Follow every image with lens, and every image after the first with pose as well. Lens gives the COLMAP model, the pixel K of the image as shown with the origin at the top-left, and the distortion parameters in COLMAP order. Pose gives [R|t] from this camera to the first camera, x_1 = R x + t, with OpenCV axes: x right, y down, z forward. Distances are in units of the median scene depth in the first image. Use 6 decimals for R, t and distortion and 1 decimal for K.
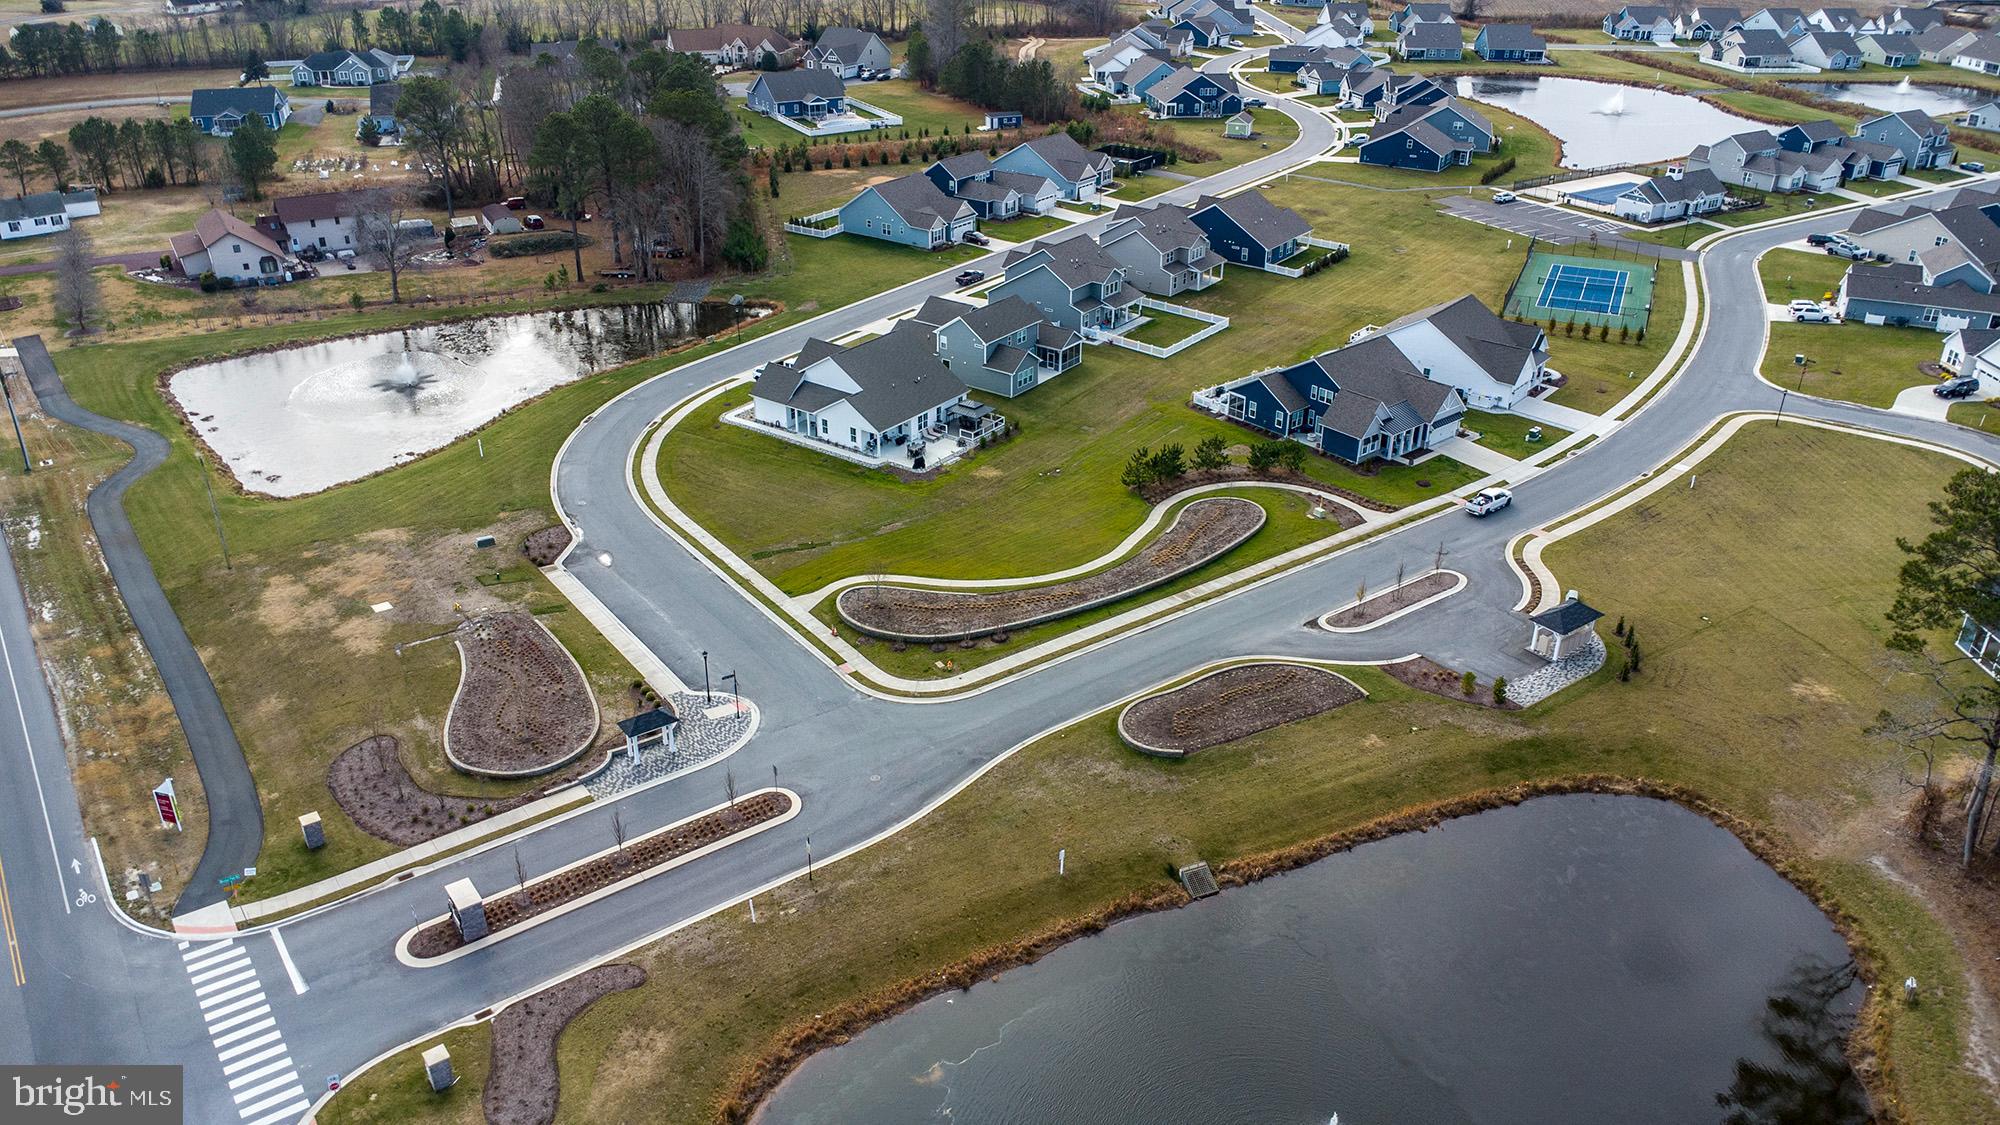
lens RADIAL K [[1446.5, 0, 1000.0], [0, 1446.5, 562.5], [0, 0, 1]] dist [0.058229, -0.083495]
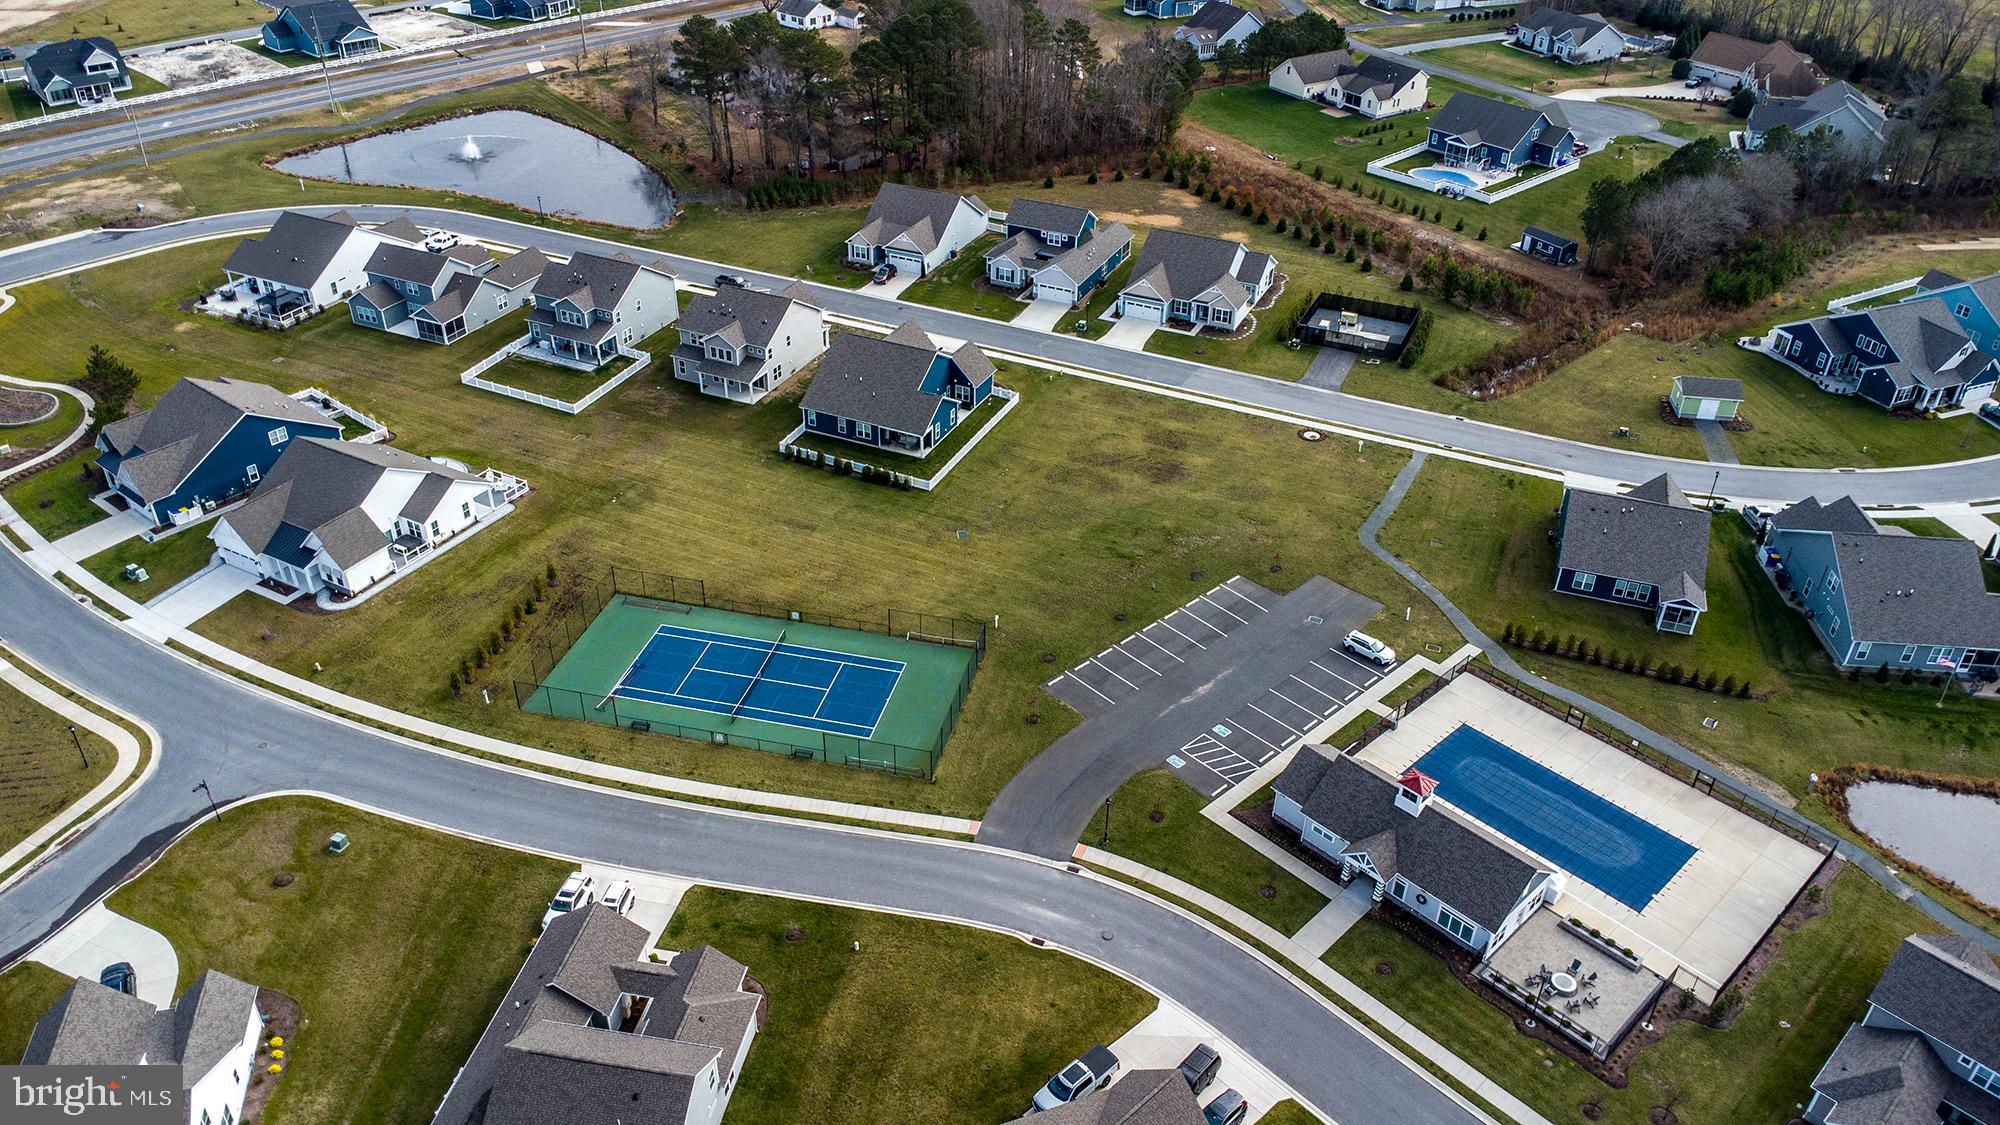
lens RADIAL K [[1446.5, 0, 1000.0], [0, 1446.5, 562.5], [0, 0, 1]] dist [0.058229, -0.083495]
pose [[0.186092, 0.532359, -0.825811, 1.145428], [-0.461127, 0.789498, 0.405037, -0.663844], [0.867601, 0.305429, 0.392404, 1.071320]]
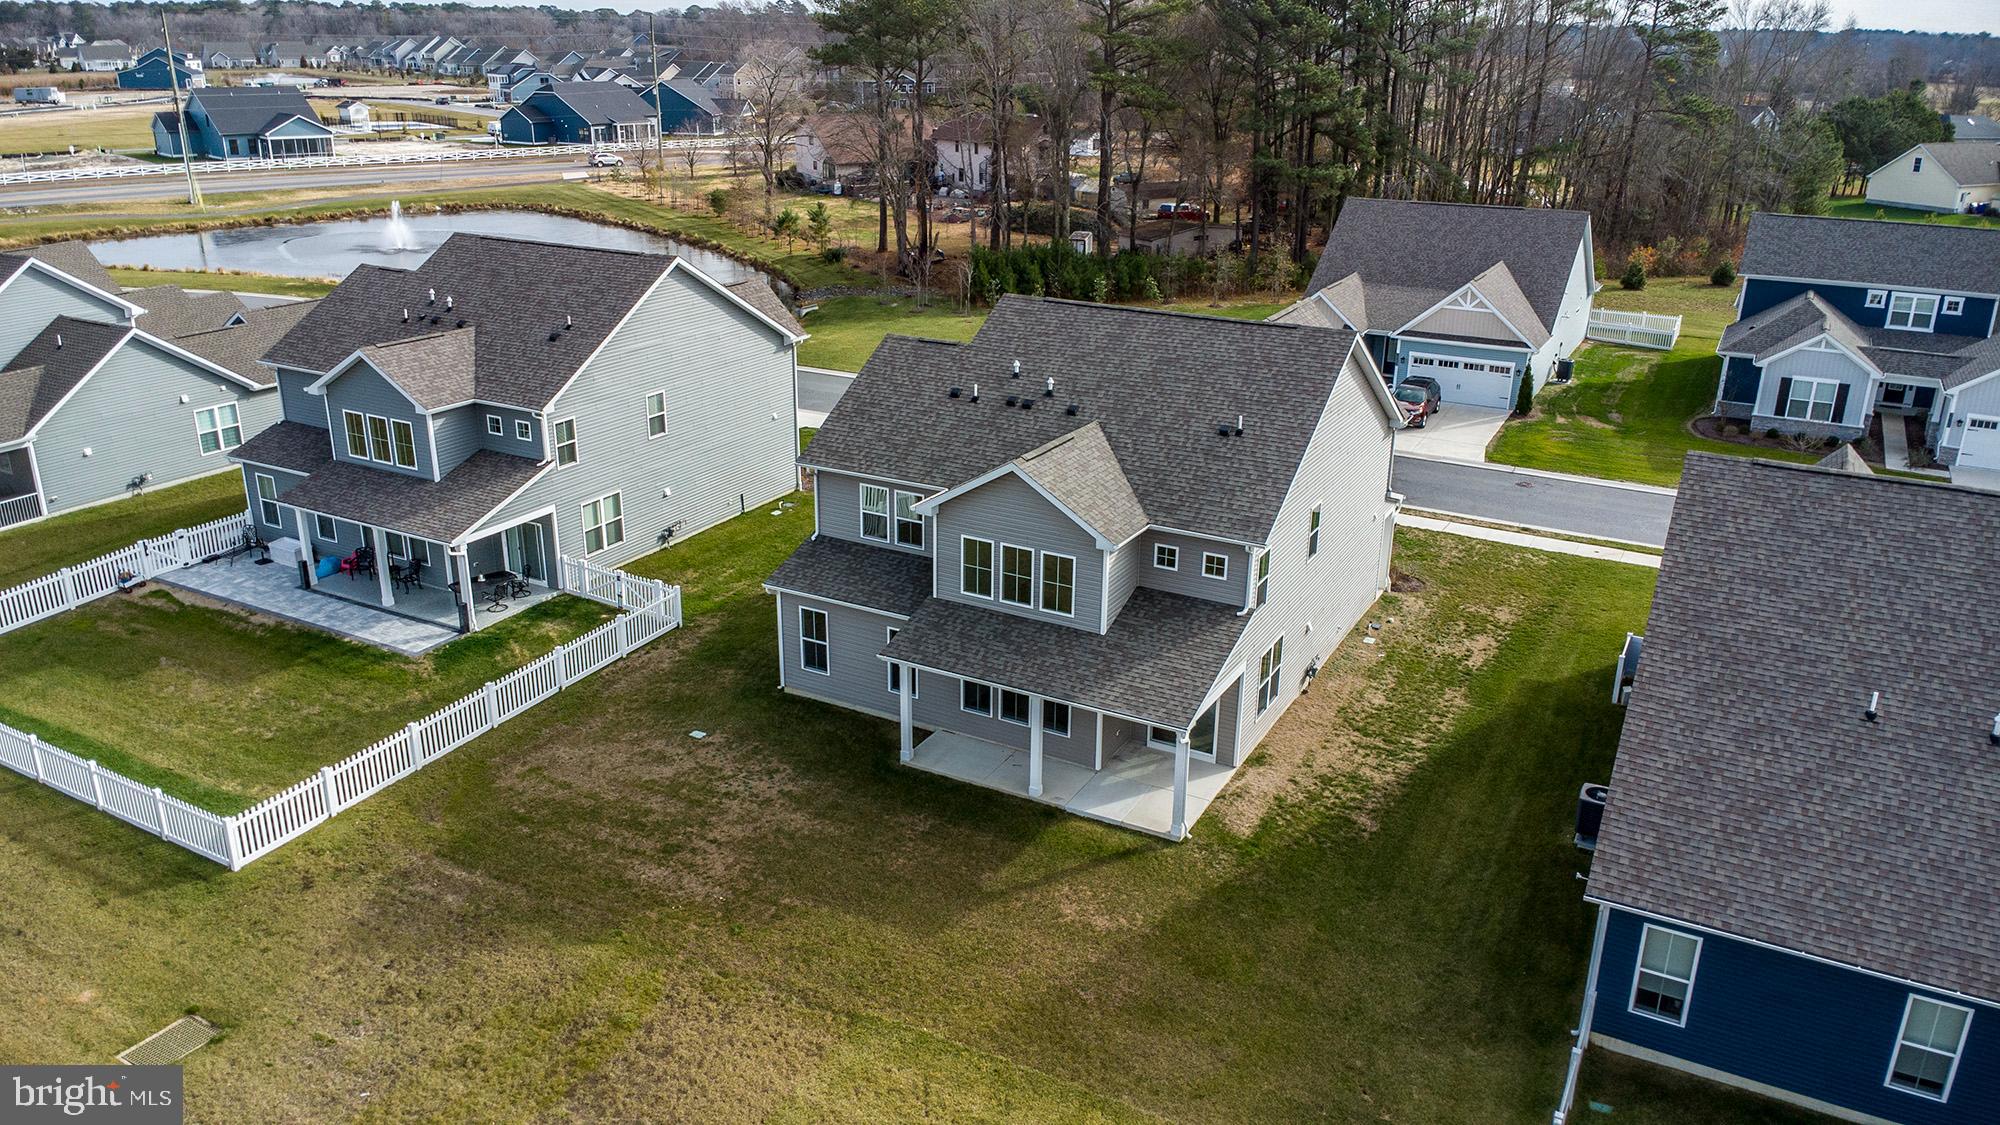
lens RADIAL K [[1446.5, 0, 1000.0], [0, 1446.5, 562.5], [0, 0, 1]] dist [0.058229, -0.083495]
pose [[0.122990, 0.339576, -0.932503, 0.360315], [-0.464034, 0.850269, 0.248427, -0.319535], [0.877238, 0.402159, 0.262149, 1.203182]]
